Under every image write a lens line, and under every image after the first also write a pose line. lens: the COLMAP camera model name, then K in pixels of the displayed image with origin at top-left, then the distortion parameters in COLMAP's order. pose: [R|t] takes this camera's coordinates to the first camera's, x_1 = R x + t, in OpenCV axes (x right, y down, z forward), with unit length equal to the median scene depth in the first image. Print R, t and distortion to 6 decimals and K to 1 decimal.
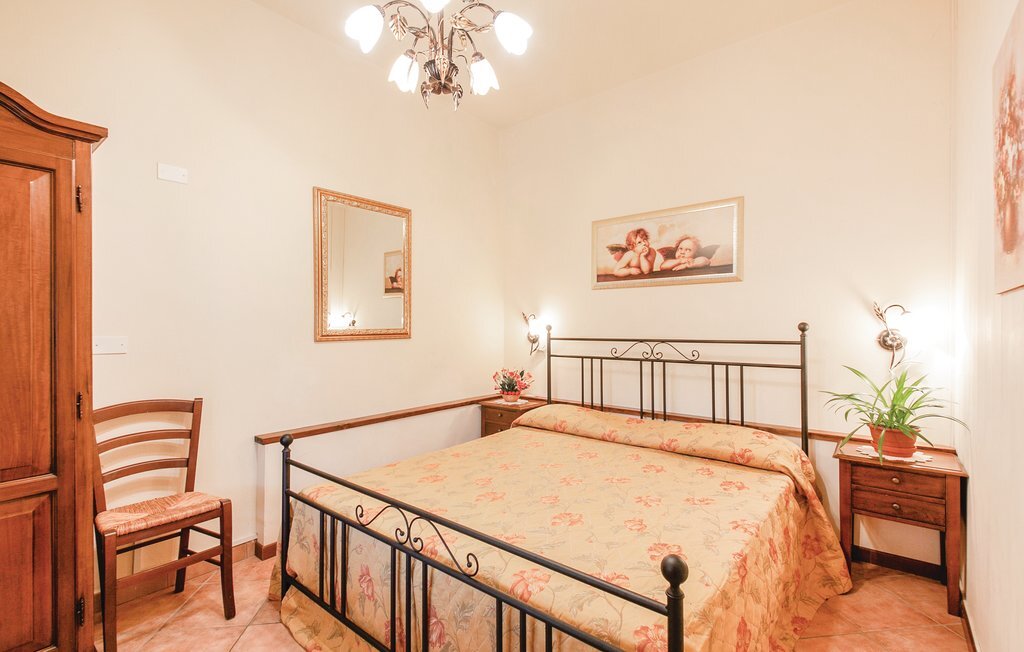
lens RADIAL K [[476.0, 0, 509.0], [0, 476.0, 322.7], [0, 0, 1]] dist [0.022741, 0.000134]
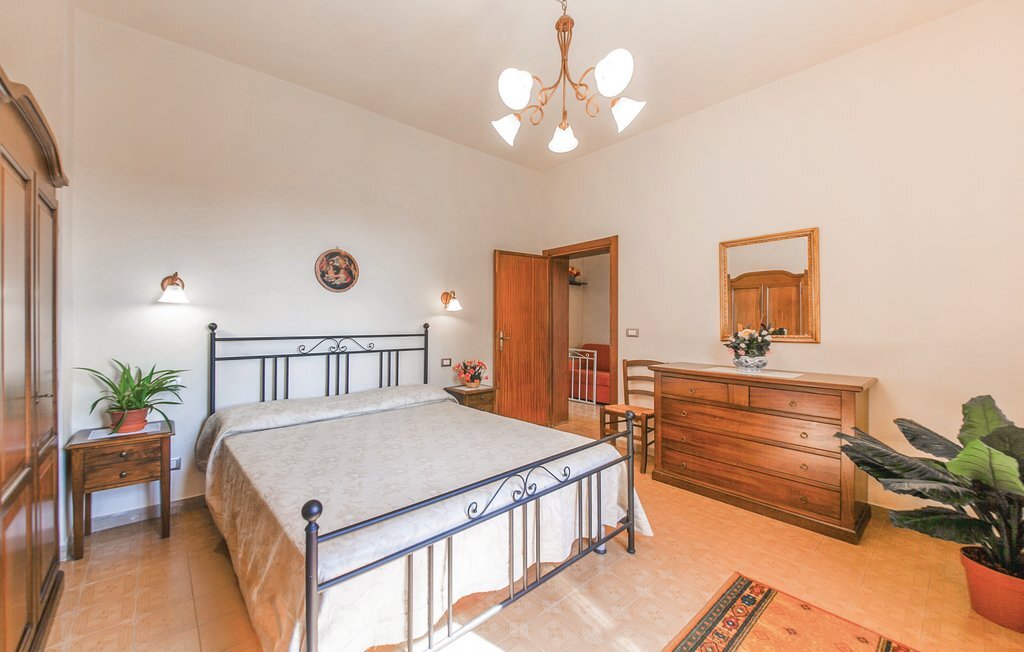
lens RADIAL K [[376.7, 0, 507.6], [0, 376.7, 326.5], [0, 0, 1]] dist [0.001849, -0.000013]
pose [[0.133539, -0.003644, 0.991037, -0.600773], [-0.009189, 0.999946, 0.004915, 0.002119], [-0.991001, -0.009763, 0.133498, 0.452398]]
